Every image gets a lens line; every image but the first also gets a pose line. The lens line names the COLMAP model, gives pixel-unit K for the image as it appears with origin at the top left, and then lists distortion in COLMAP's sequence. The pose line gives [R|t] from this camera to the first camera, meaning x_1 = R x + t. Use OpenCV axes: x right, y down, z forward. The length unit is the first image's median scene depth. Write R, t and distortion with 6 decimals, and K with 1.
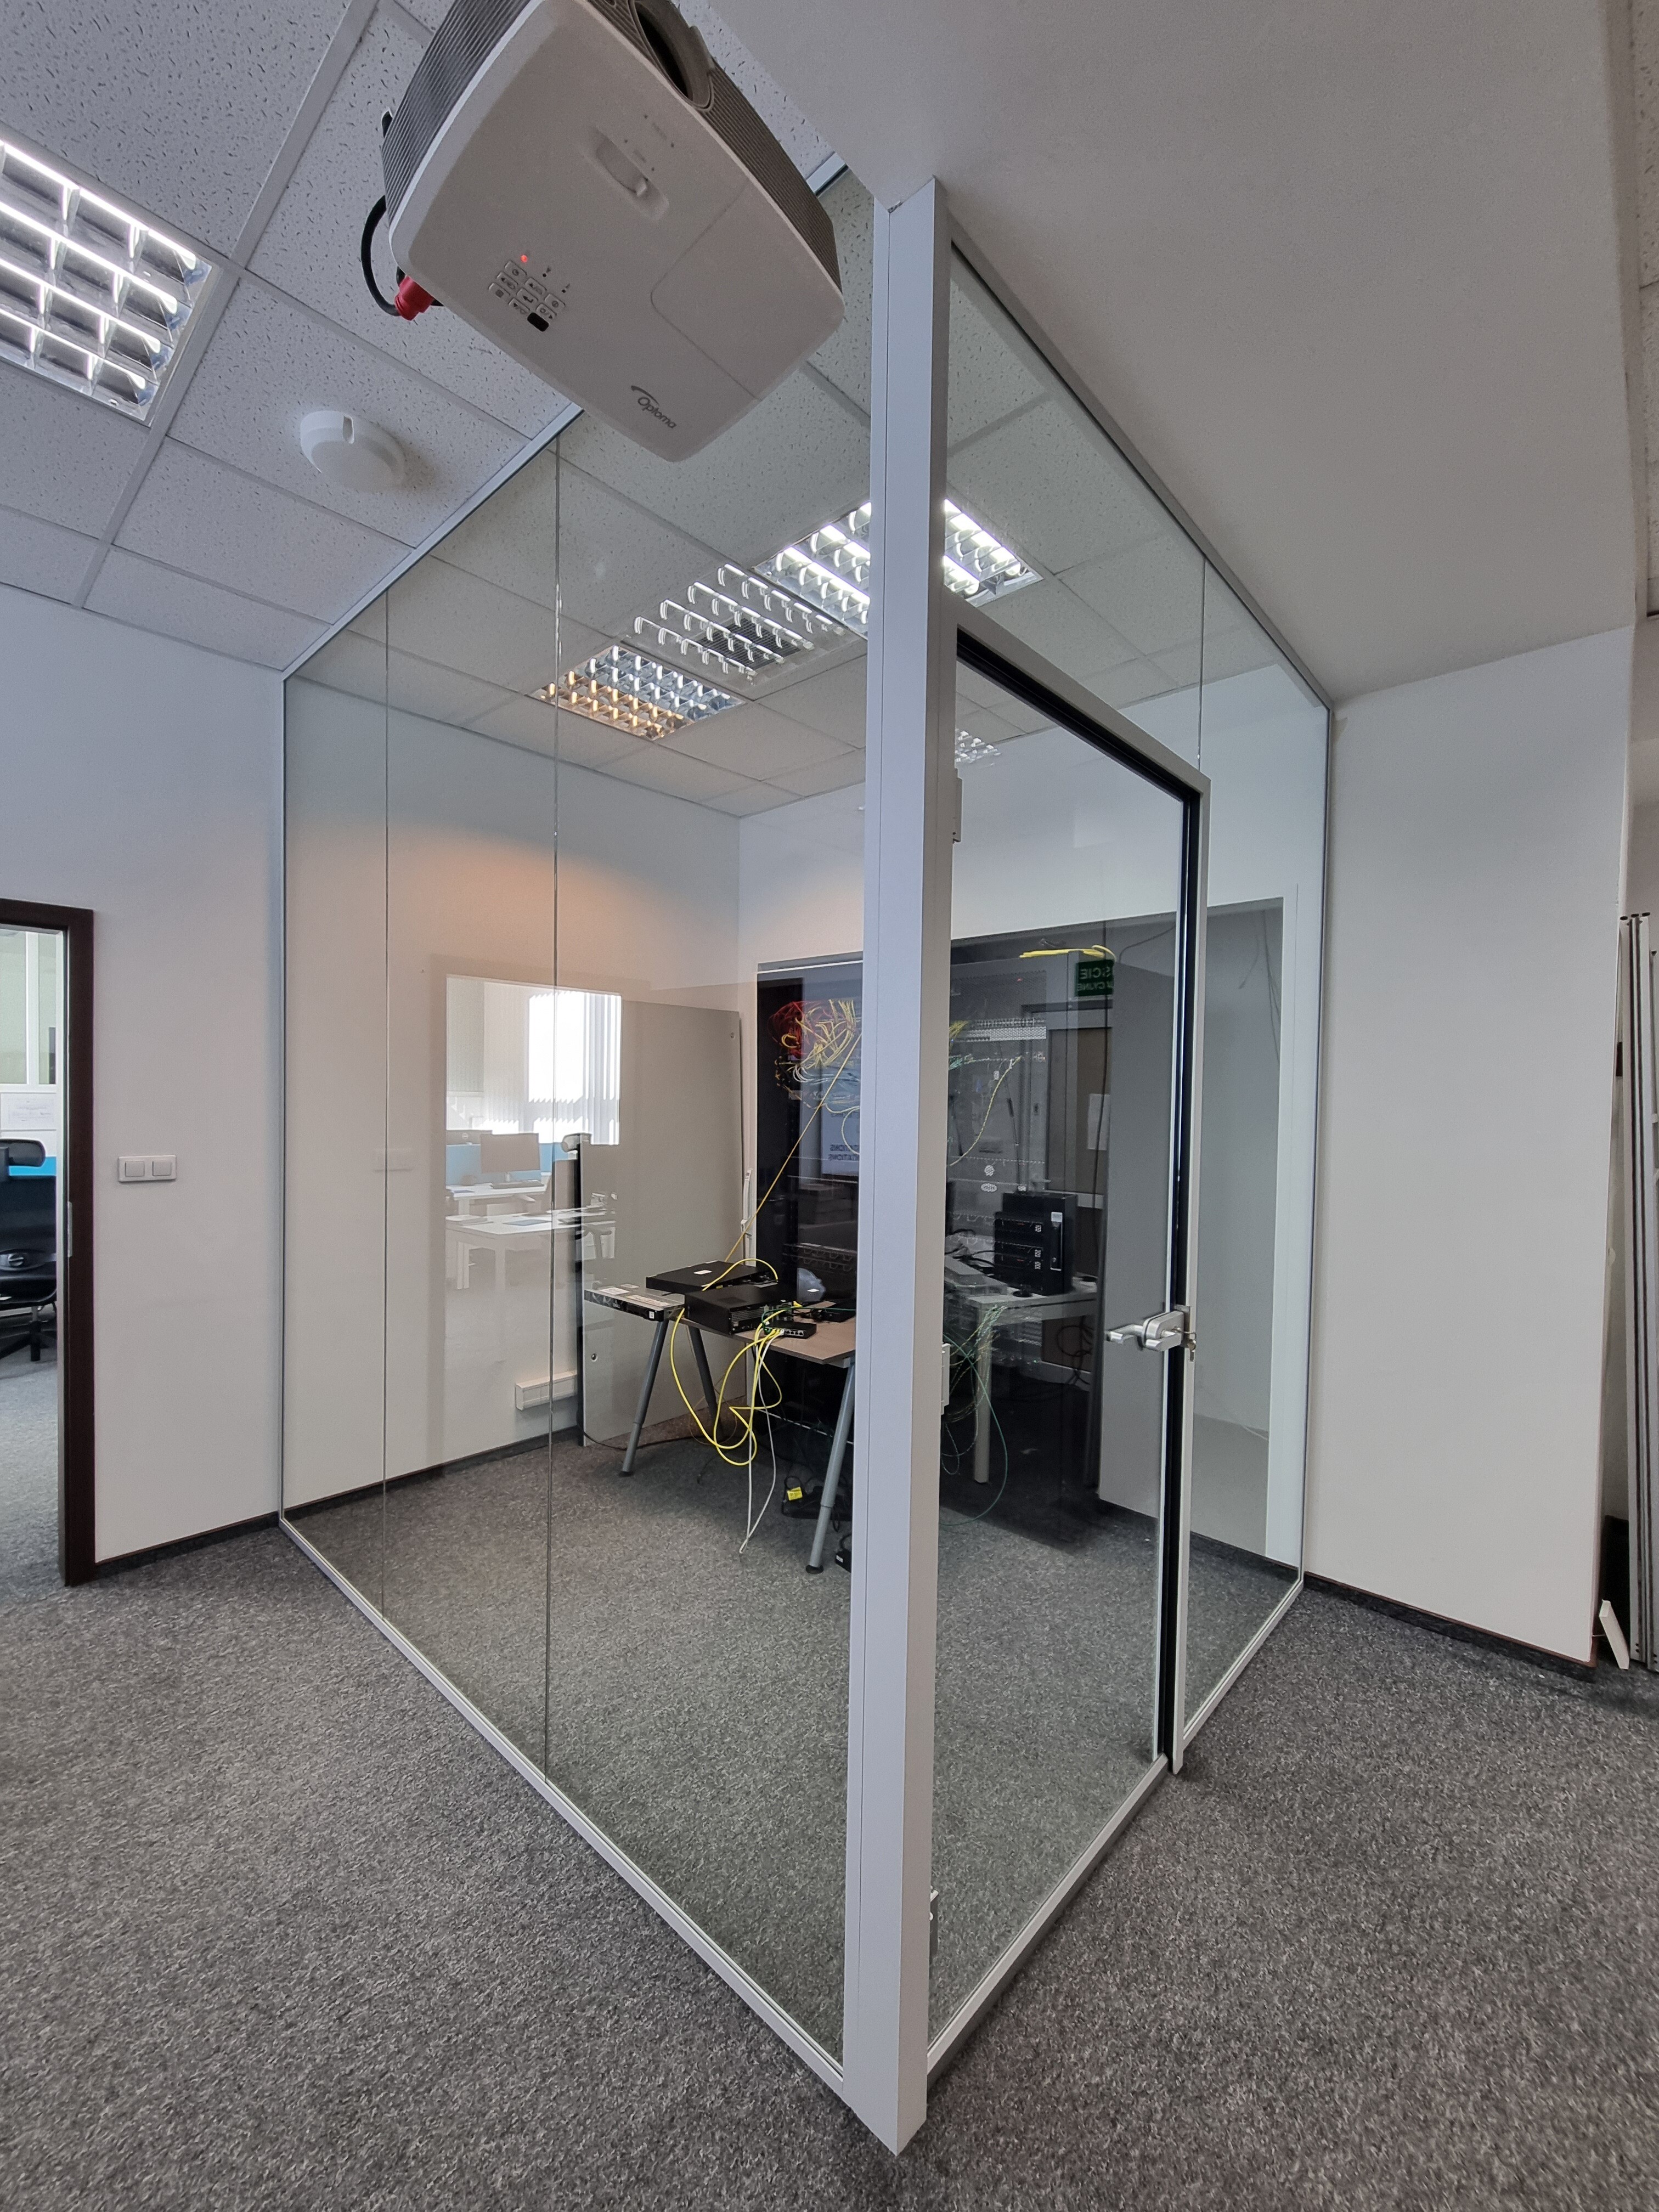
lens RADIAL K [[900.9, 0, 818.4], [0, 900.9, 1110.8], [0, 0, 1]] dist [-0.002093, -0.000788]
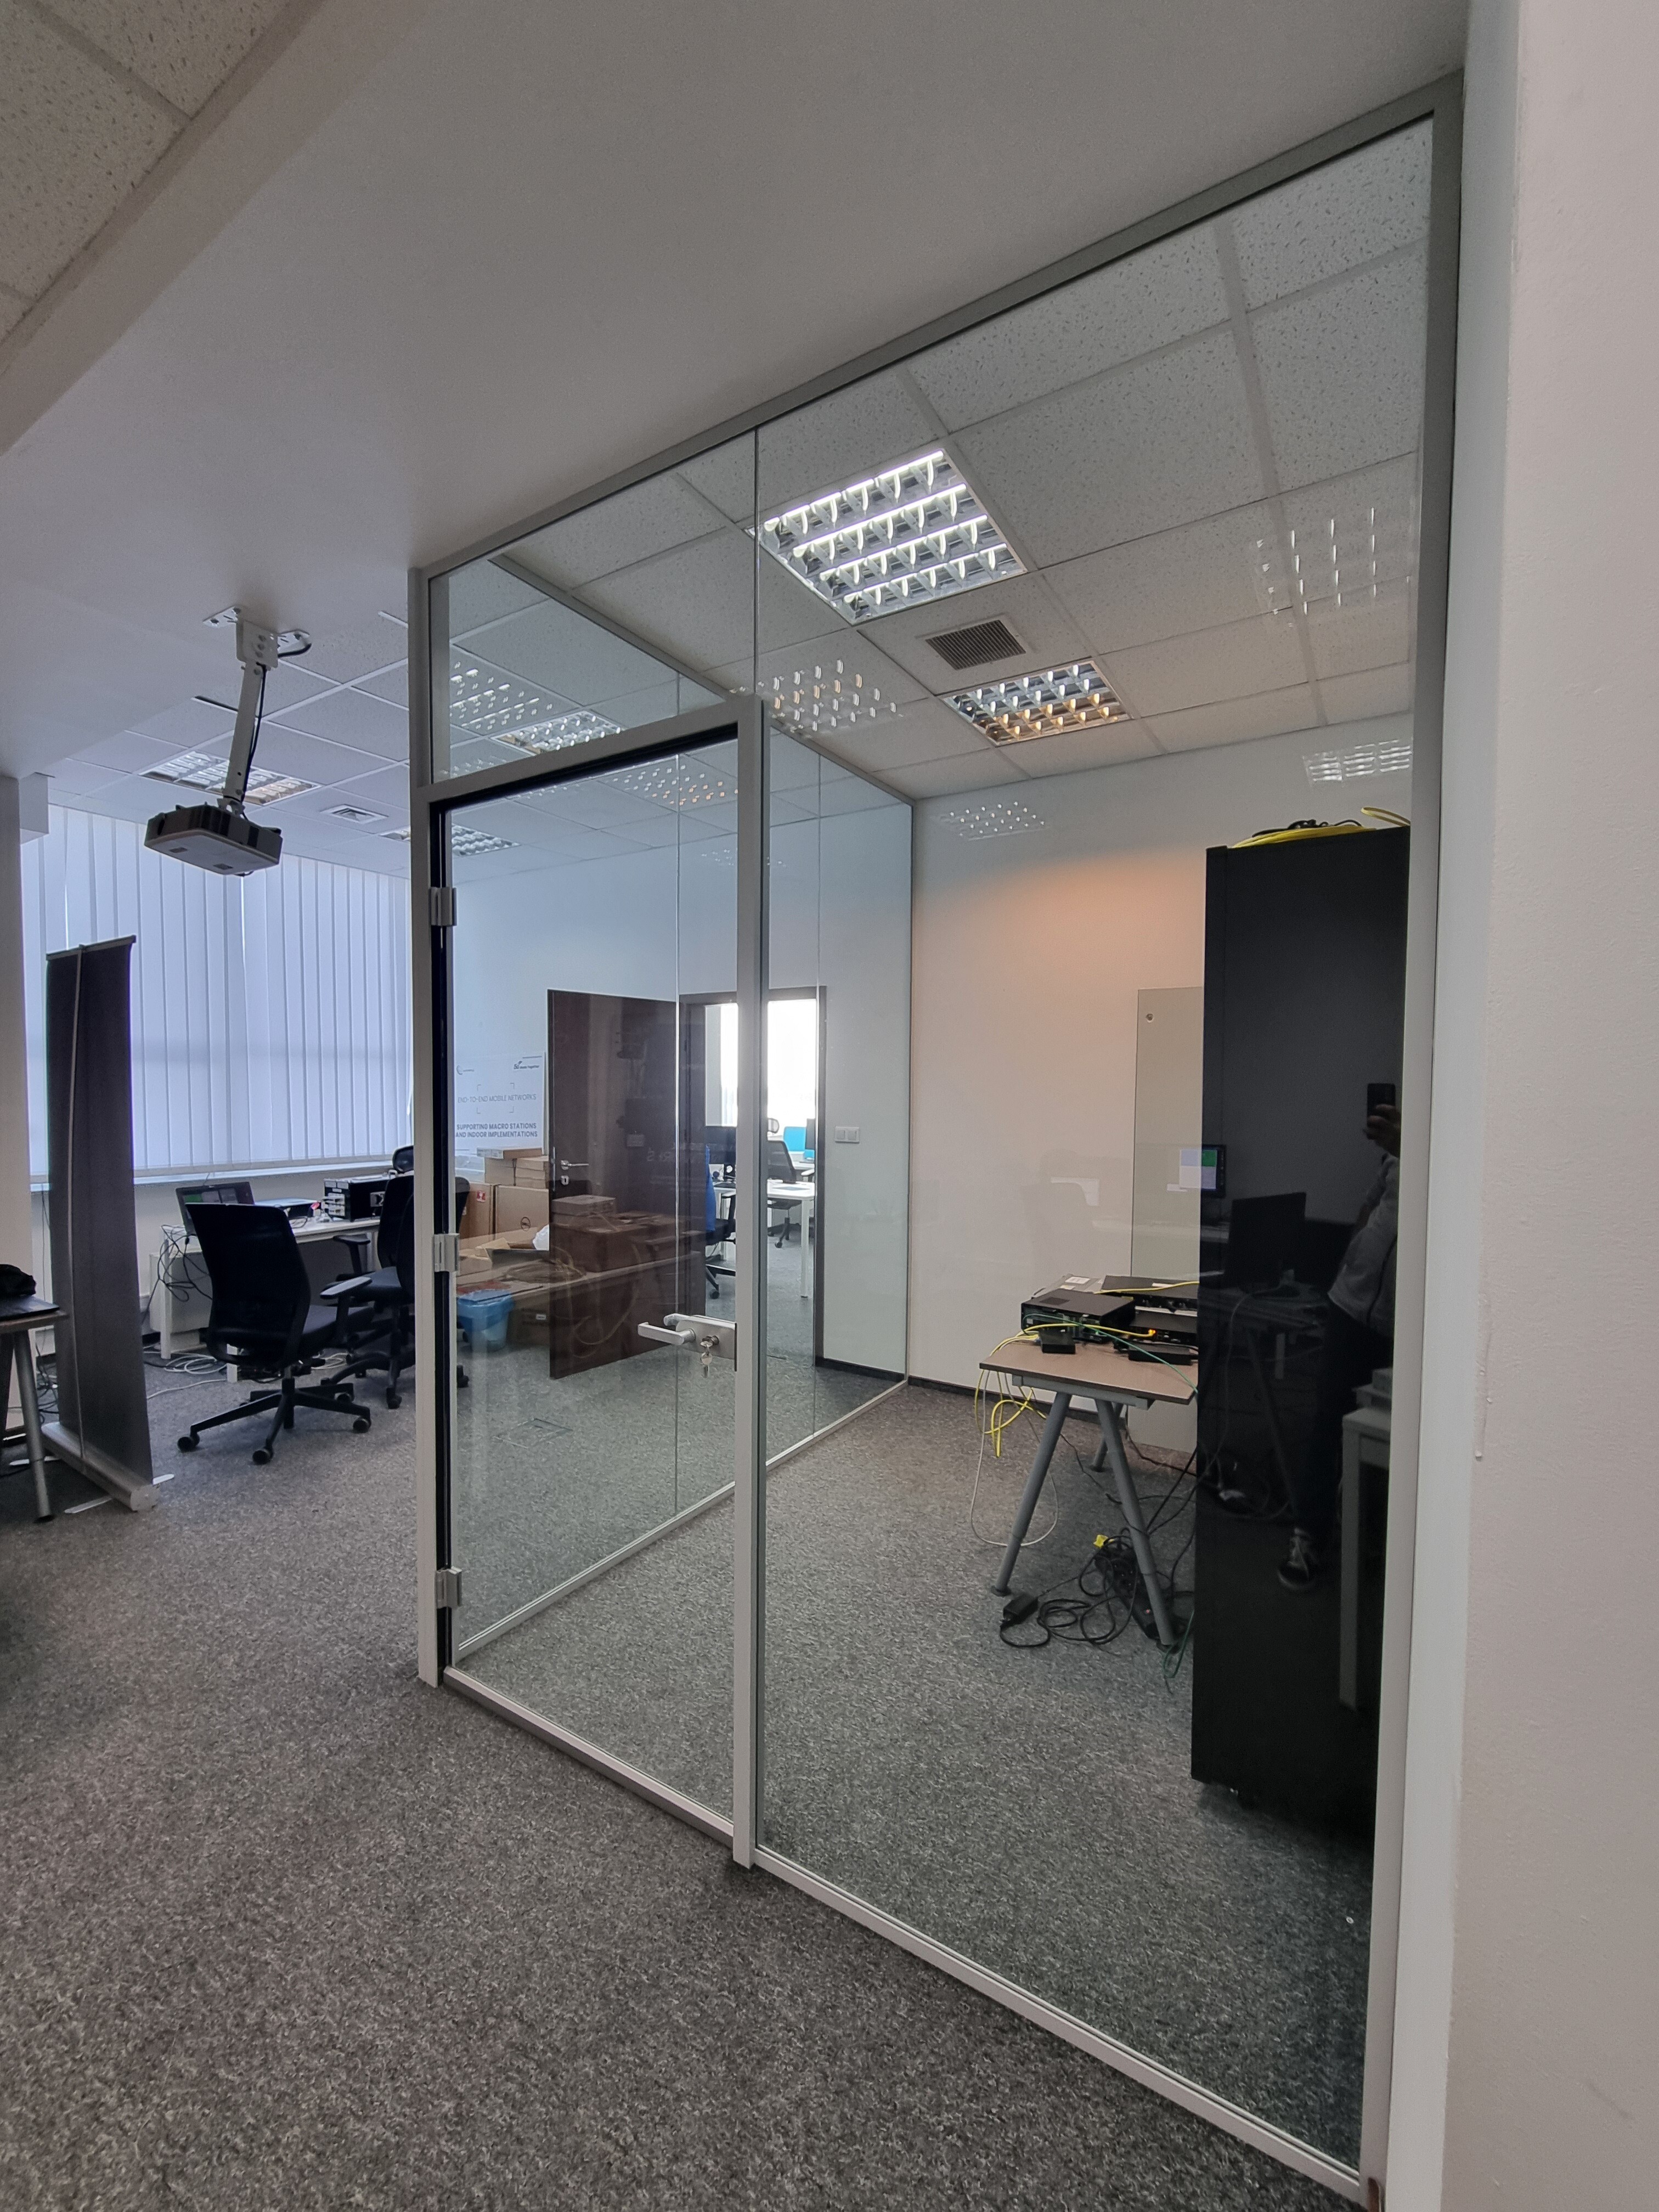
lens RADIAL K [[900.9, 0, 826.6], [0, 900.9, 1107.7], [0, 0, 1]] dist [-0.002093, -0.000788]
pose [[0.191277, 0.009182, -0.981493, 1.282794], [-0.018473, 0.999813, 0.005753, 0.007063], [0.981362, 0.017031, 0.191411, 0.927026]]
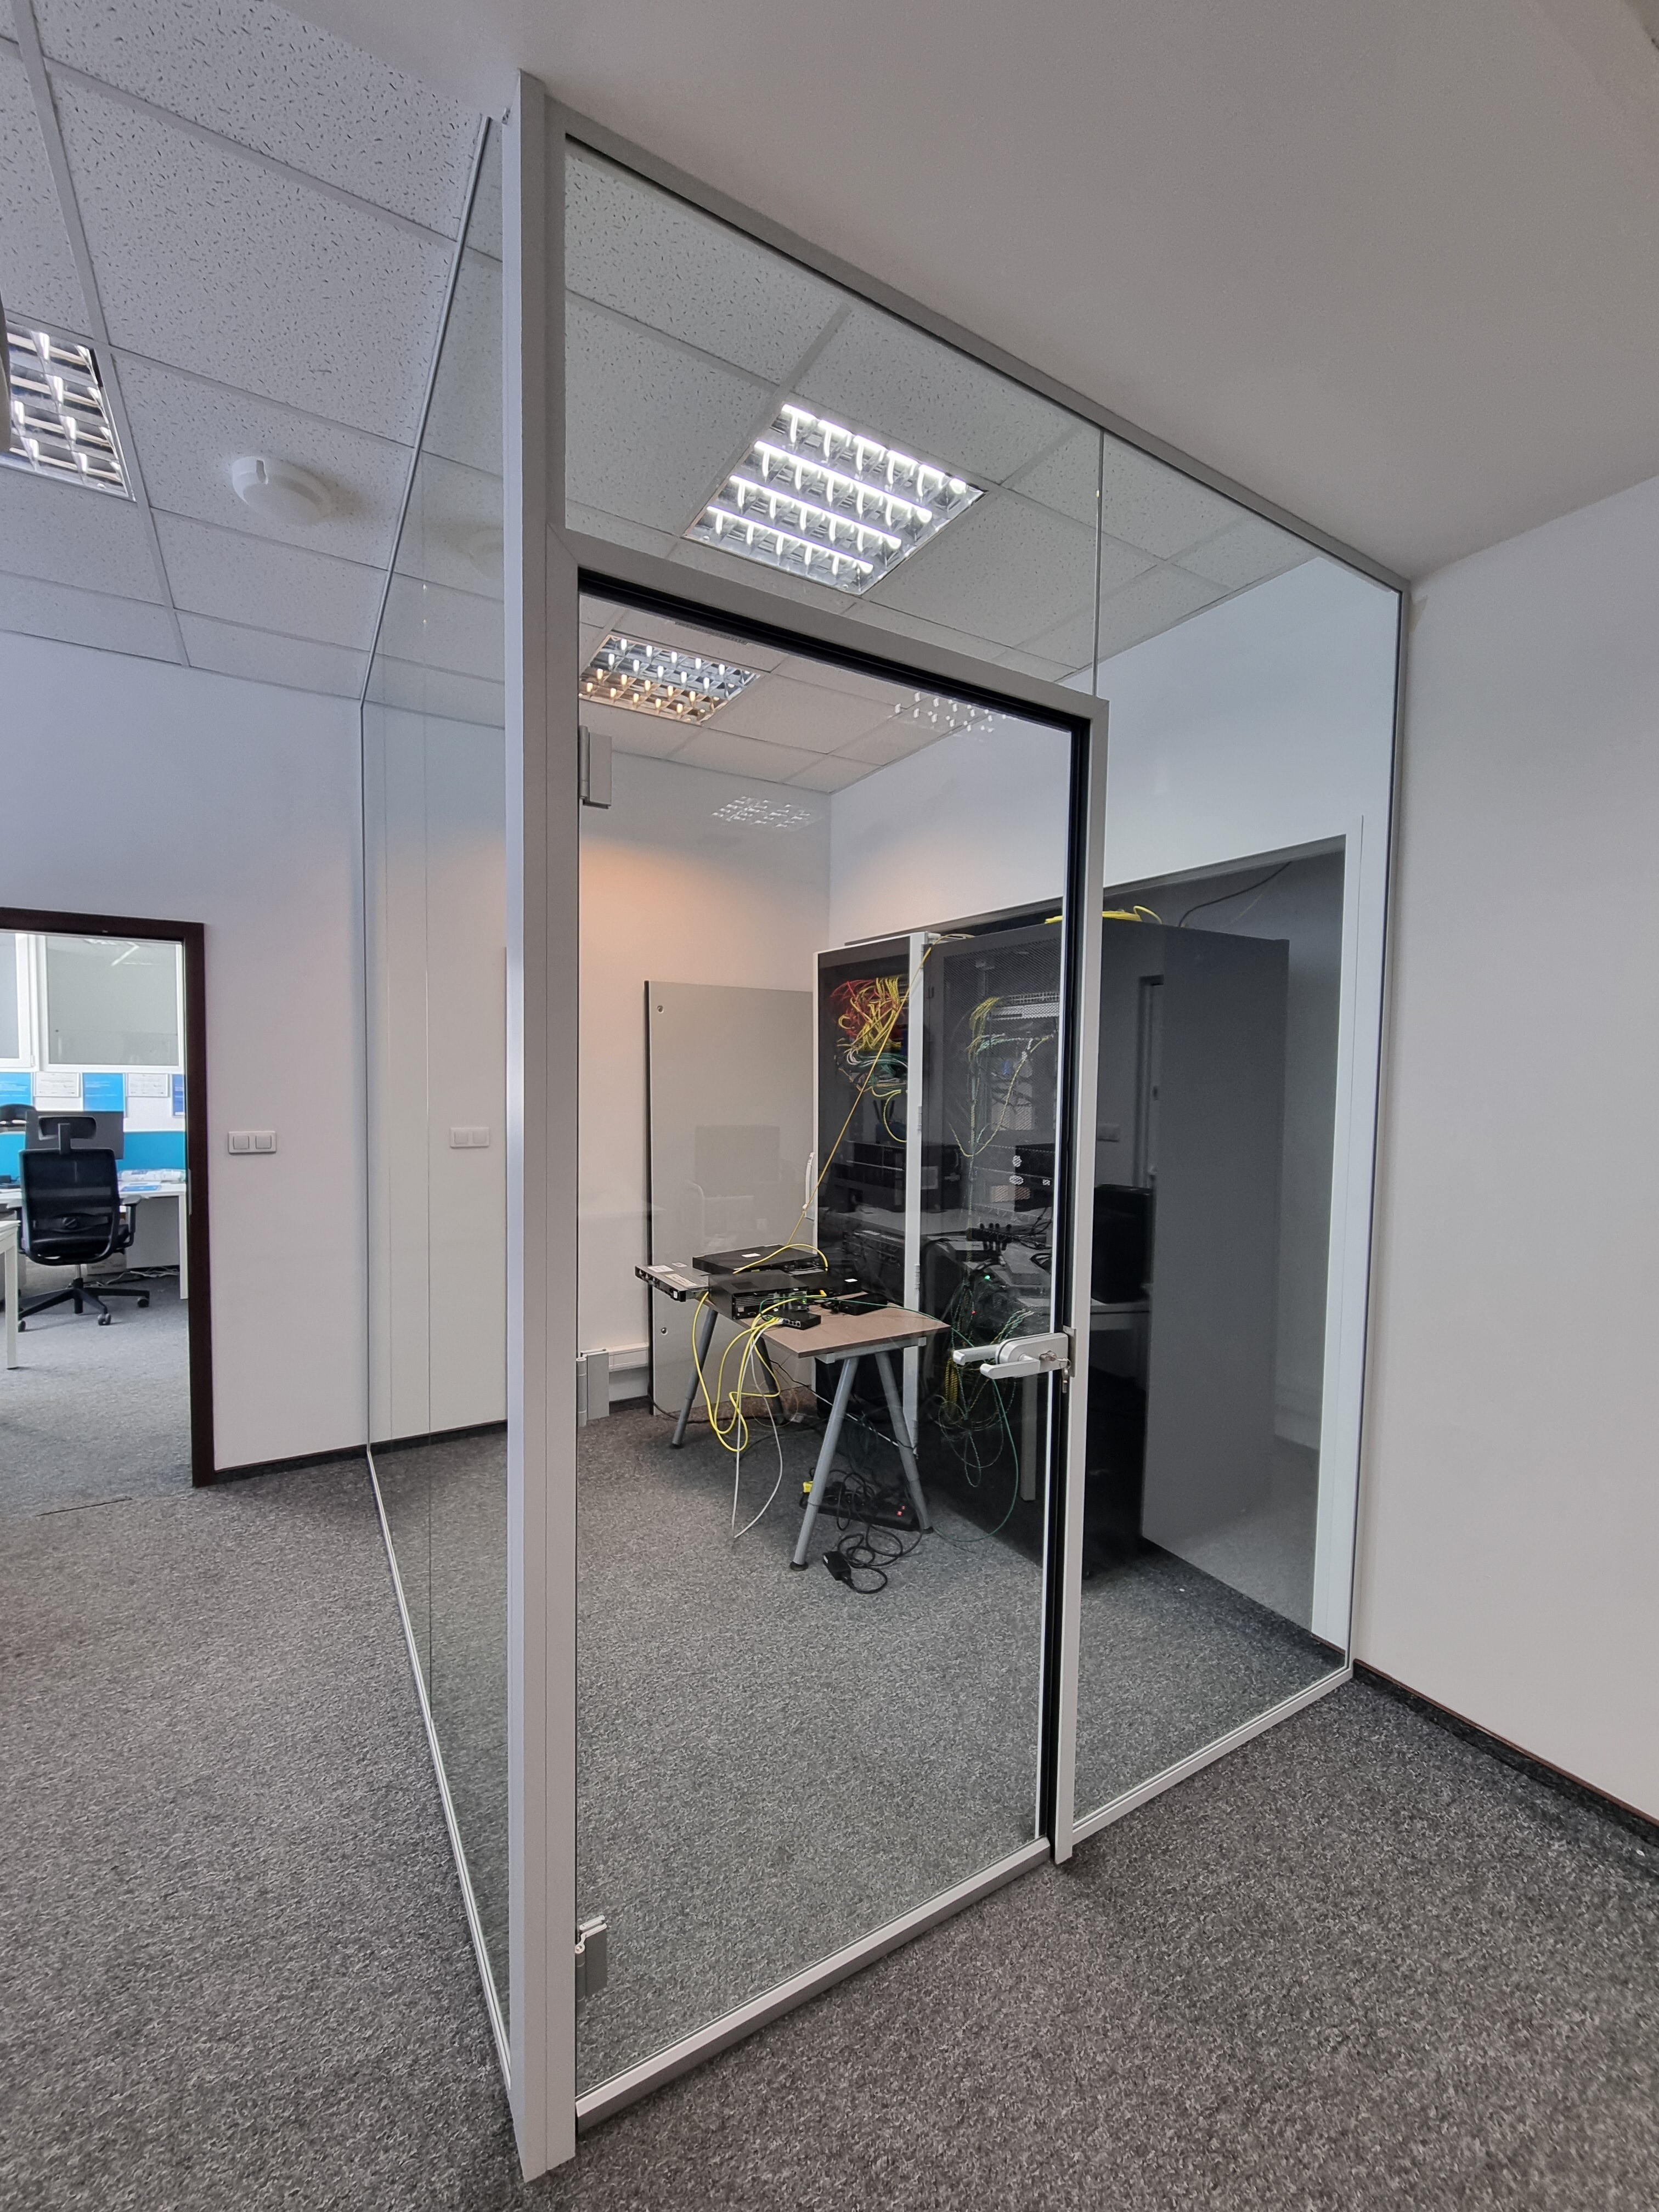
lens RADIAL K [[900.9, 0, 821.6], [0, 900.9, 1110.1], [0, 0, 1]] dist [-0.002093, -0.000788]
pose [[0.959978, 0.009262, -0.279922, 0.422689], [-0.003354, 0.999762, 0.021578, -0.007403], [0.280055, -0.019776, 0.959780, 0.120454]]
